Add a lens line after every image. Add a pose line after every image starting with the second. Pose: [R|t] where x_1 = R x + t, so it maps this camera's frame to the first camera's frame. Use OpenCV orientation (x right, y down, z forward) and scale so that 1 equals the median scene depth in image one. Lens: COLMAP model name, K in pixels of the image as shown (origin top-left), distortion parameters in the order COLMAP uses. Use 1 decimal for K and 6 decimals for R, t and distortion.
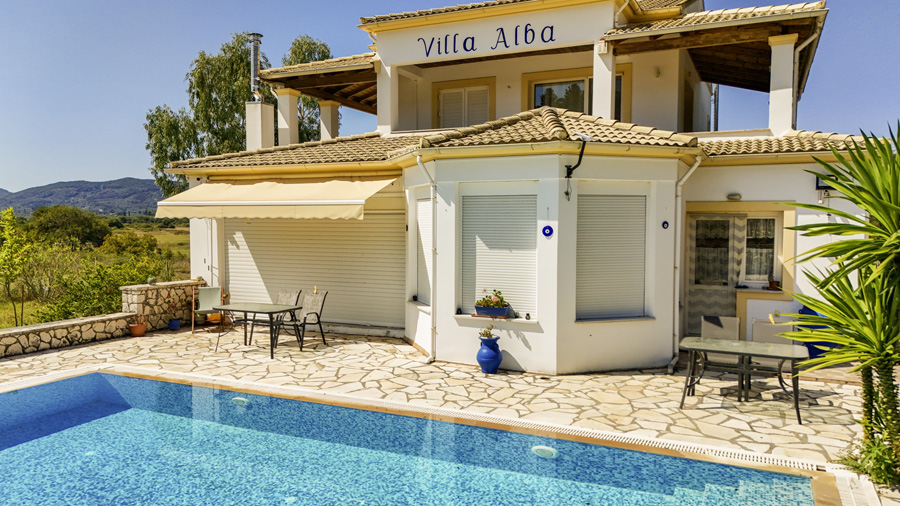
lens RADIAL K [[663.4, 0, 450.3], [0, 663.4, 257.2], [0, 0, 1]] dist [0.067286, -0.066456]
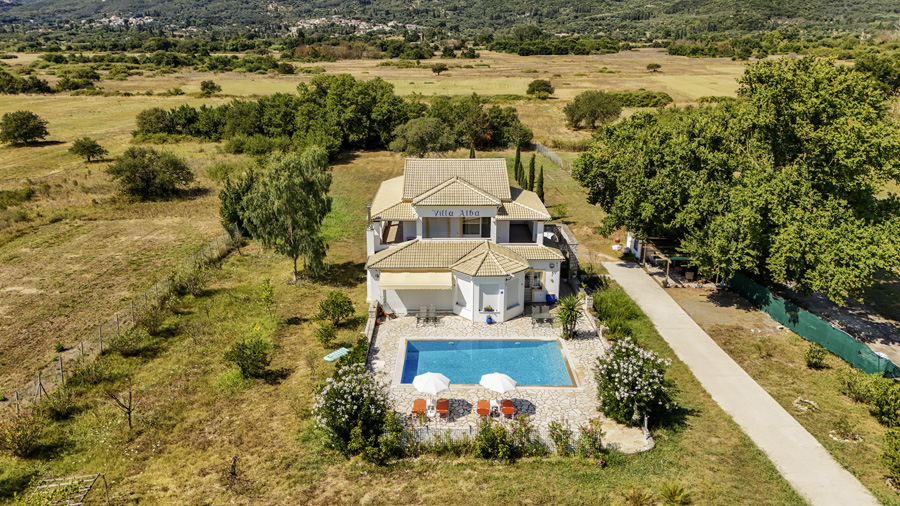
lens RADIAL K [[663.4, 0, 448.2], [0, 663.4, 253.1], [0, 0, 1]] dist [0.067286, -0.066456]
pose [[0.903758, -0.136178, 0.405804, -1.624460], [0.026259, 0.963896, 0.264979, -1.236954], [-0.427237, -0.228821, 0.874705, -2.233531]]
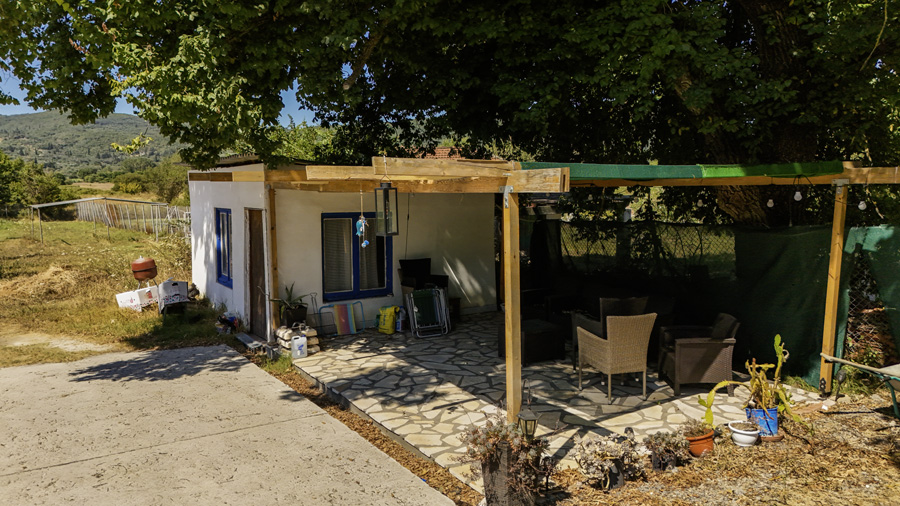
lens RADIAL K [[663.4, 0, 448.1], [0, 663.4, 252.6], [0, 0, 1]] dist [0.067286, -0.066456]
pose [[0.564443, -0.098508, 0.819574, 1.272508], [0.057139, 0.995135, 0.080258, 0.082247], [-0.823492, 0.001528, 0.567325, 0.954304]]
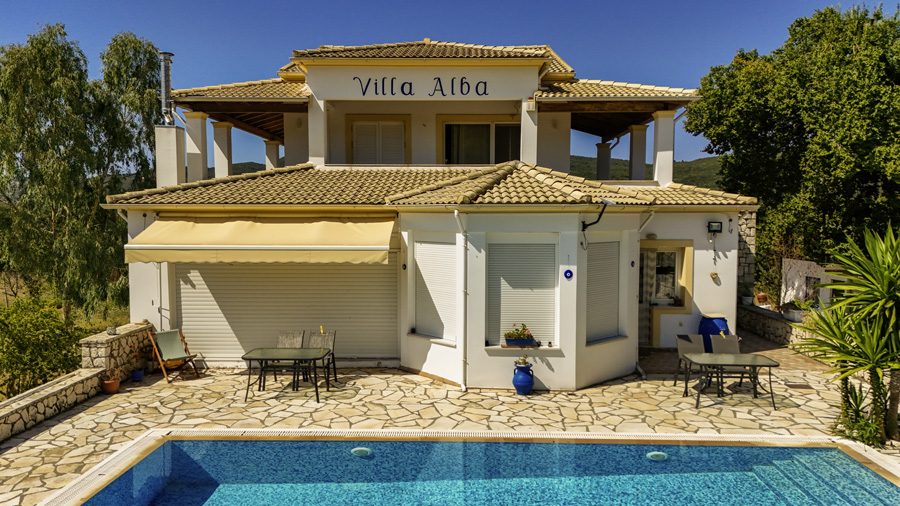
lens RADIAL K [[663.4, 0, 451.1], [0, 663.4, 254.6], [0, 0, 1]] dist [0.067286, -0.066456]
pose [[0.913258, -0.027293, 0.406466, -0.457231], [0.023248, 0.999619, 0.014887, -0.082155], [-0.406718, -0.004147, 0.913544, -0.027019]]
